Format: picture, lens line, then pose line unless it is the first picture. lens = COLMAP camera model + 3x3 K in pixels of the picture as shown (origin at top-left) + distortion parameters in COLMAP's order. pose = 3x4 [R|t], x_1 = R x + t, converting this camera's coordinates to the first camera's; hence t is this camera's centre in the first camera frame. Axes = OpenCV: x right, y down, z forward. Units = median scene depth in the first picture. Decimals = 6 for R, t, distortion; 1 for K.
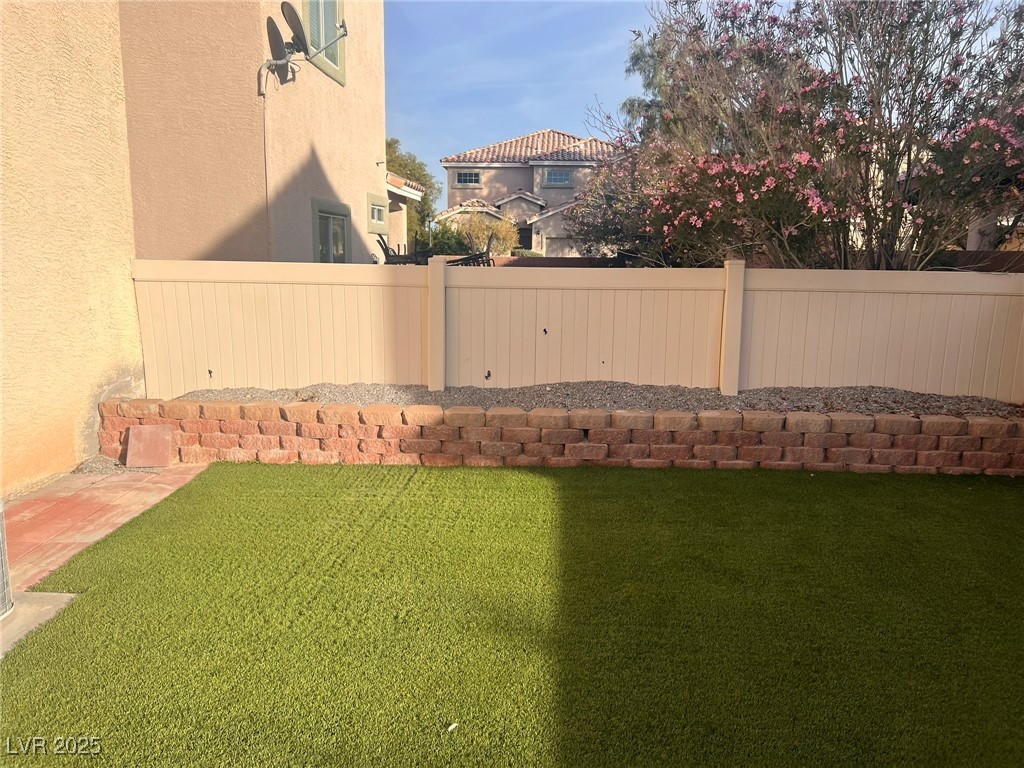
lens RADIAL K [[770.3, 0, 510.8], [0, 770.3, 388.9], [0, 0, 1]] dist [0.051940, -0.061798]
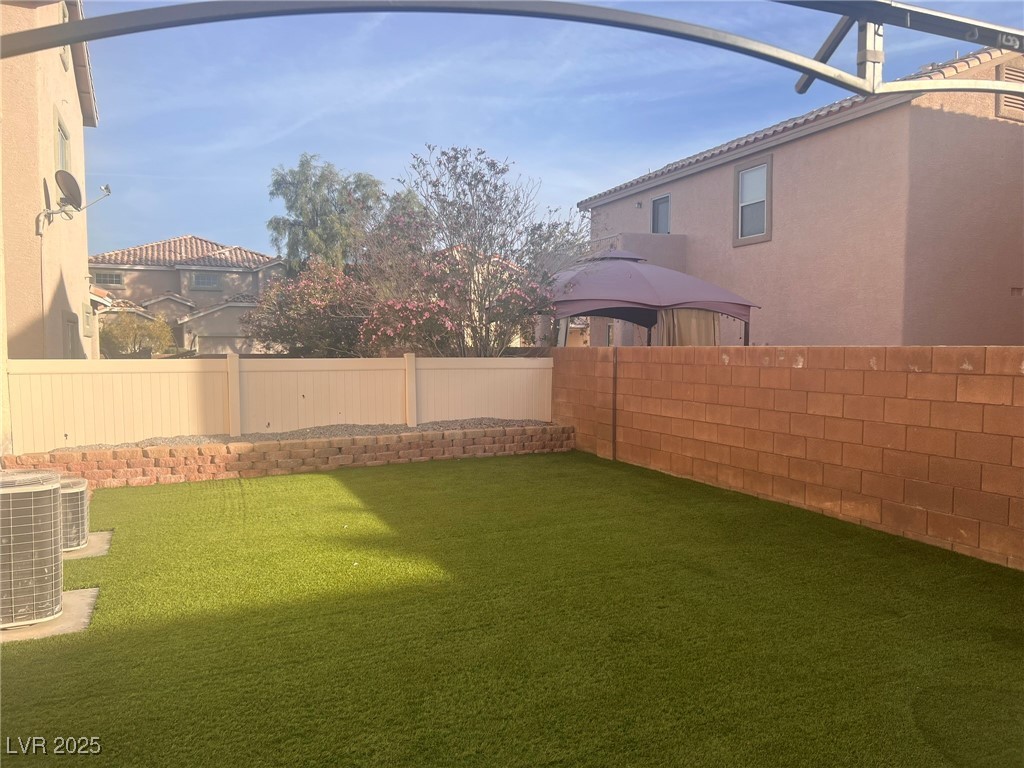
lens RADIAL K [[770.3, 0, 511.2], [0, 770.3, 384.2], [0, 0, 1]] dist [0.051940, -0.061798]
pose [[0.891586, -0.034030, 0.451571, -0.308836], [0.091788, 0.990055, -0.106616, 0.117899], [-0.443452, 0.136506, 0.885842, -0.684915]]
